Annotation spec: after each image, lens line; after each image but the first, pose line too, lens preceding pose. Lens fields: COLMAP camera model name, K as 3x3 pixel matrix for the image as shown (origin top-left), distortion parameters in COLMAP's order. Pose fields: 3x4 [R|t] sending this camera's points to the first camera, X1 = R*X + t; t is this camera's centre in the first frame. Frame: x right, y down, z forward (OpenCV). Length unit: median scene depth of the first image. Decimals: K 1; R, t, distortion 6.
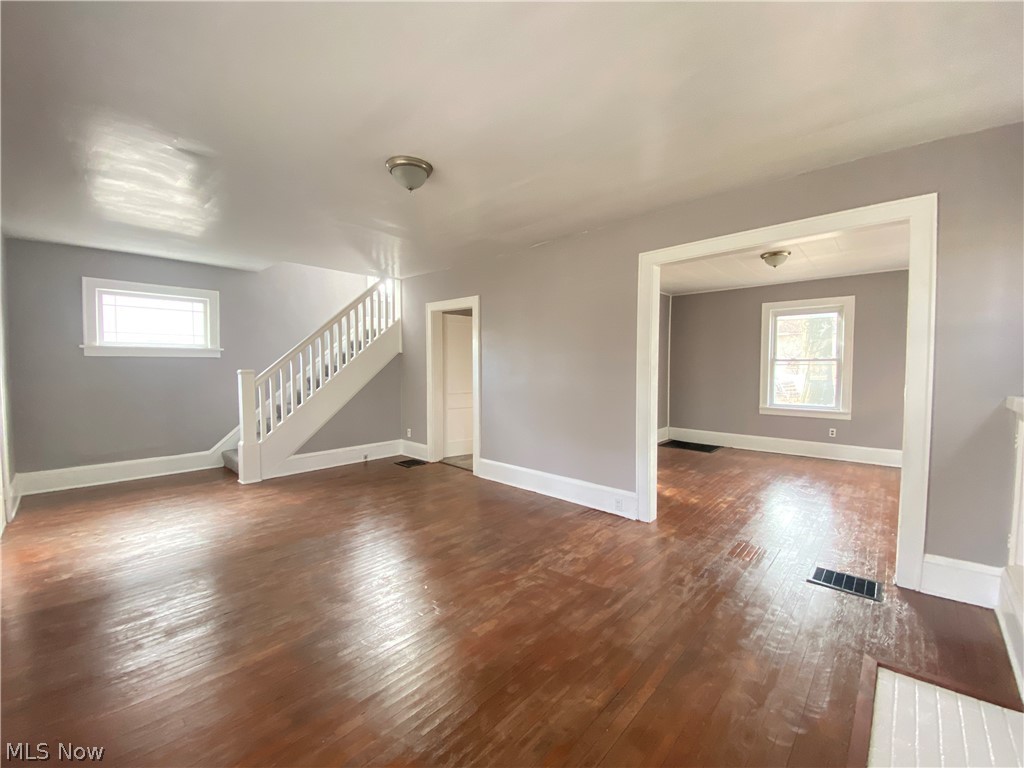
lens RADIAL K [[416.5, 0, 508.8], [0, 416.5, 383.4], [0, 0, 1]] dist [0.021027, -0.020169]
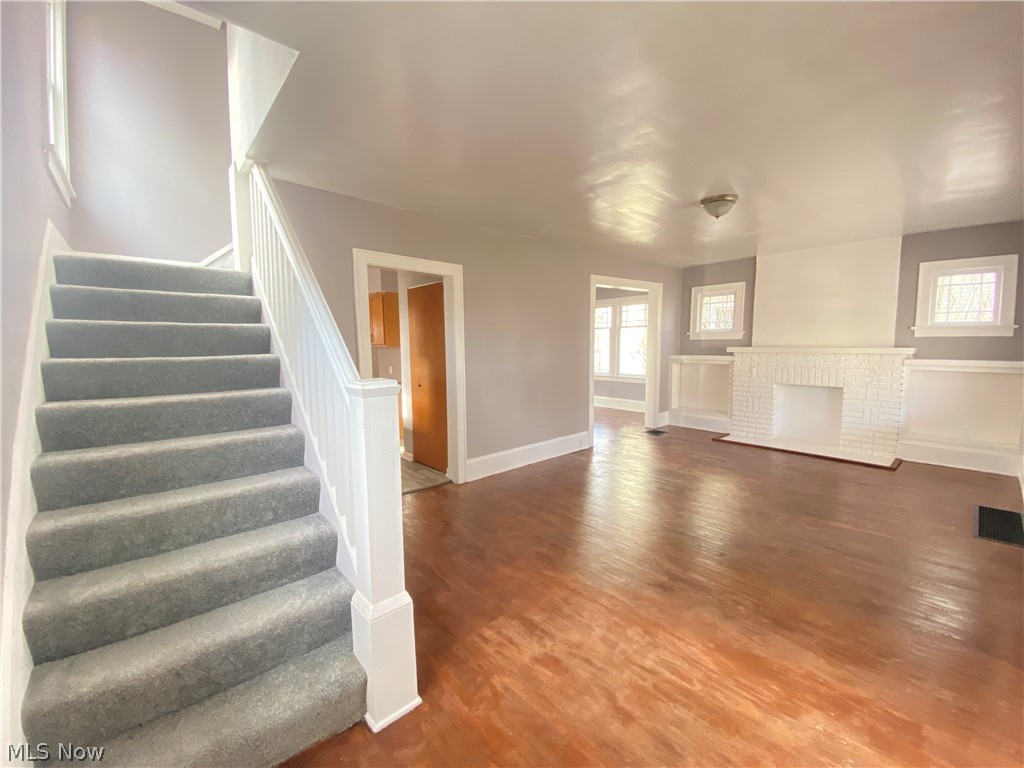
lens RADIAL K [[416.5, 0, 508.8], [0, 416.5, 383.4], [0, 0, 1]] dist [0.021027, -0.020169]
pose [[0.090085, -0.096226, 0.991275, -1.064873], [0.050885, 0.994466, 0.091911, -0.059077], [-0.994633, 0.042162, 0.094483, 0.990175]]
